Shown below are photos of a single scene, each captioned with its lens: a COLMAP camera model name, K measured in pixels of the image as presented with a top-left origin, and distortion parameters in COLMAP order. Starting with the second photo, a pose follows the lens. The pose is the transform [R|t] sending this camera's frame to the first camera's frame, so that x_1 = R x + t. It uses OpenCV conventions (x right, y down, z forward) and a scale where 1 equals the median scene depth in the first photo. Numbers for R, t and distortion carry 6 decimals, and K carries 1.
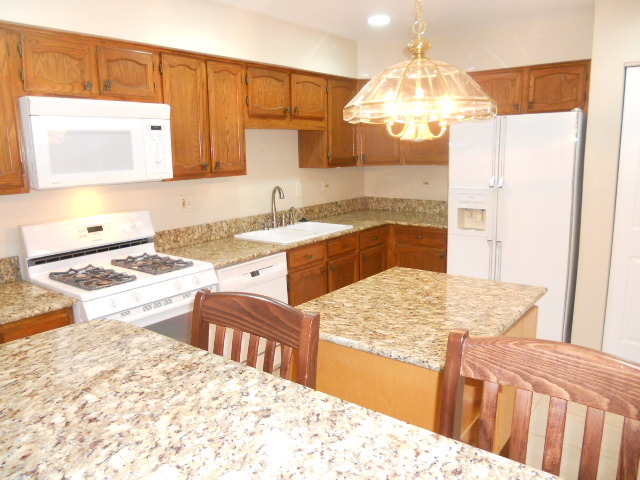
lens RADIAL K [[483.0, 0, 320.0], [0, 483.0, 240.0], [0, 0, 1]] dist [-0.043722, -0.006143]
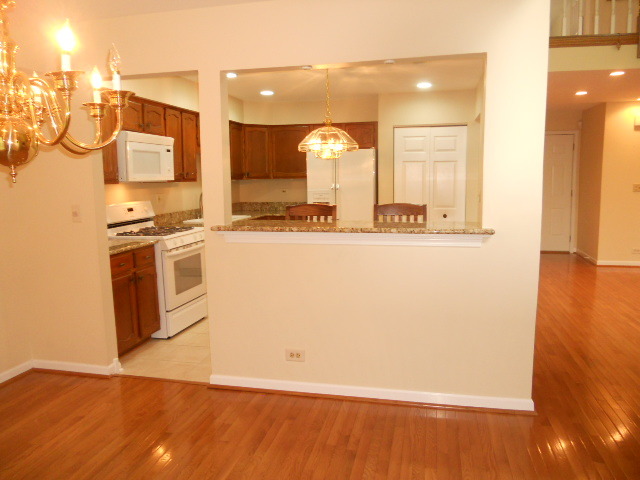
lens RADIAL K [[483.0, 0, 320.0], [0, 483.0, 240.0], [0, 0, 1]] dist [-0.043722, -0.006143]
pose [[0.907848, -0.044882, 0.416890, -0.557904], [0.069914, 0.996539, -0.044964, 0.196834], [-0.413429, 0.069967, 0.907844, -0.751398]]
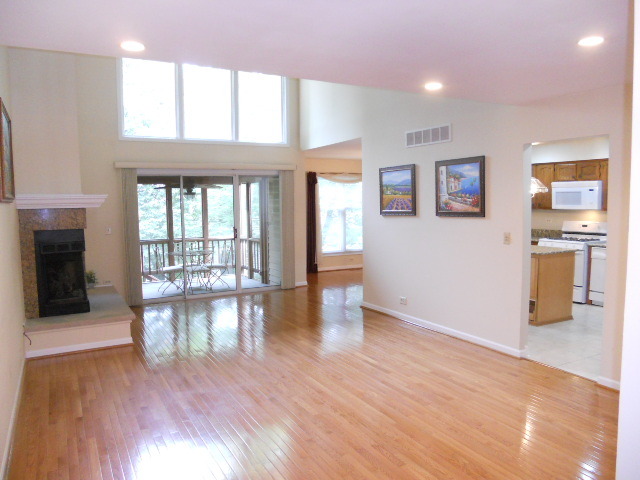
lens RADIAL K [[494.3, 0, 302.8], [0, 494.3, 239.8], [0, 0, 1]] dist [-0.038448, -0.000974]
pose [[-0.426292, 0.104859, -0.898487, 2.685398], [-0.143030, 0.972950, 0.181411, -0.217055], [0.893206, 0.205845, -0.399763, 0.674698]]
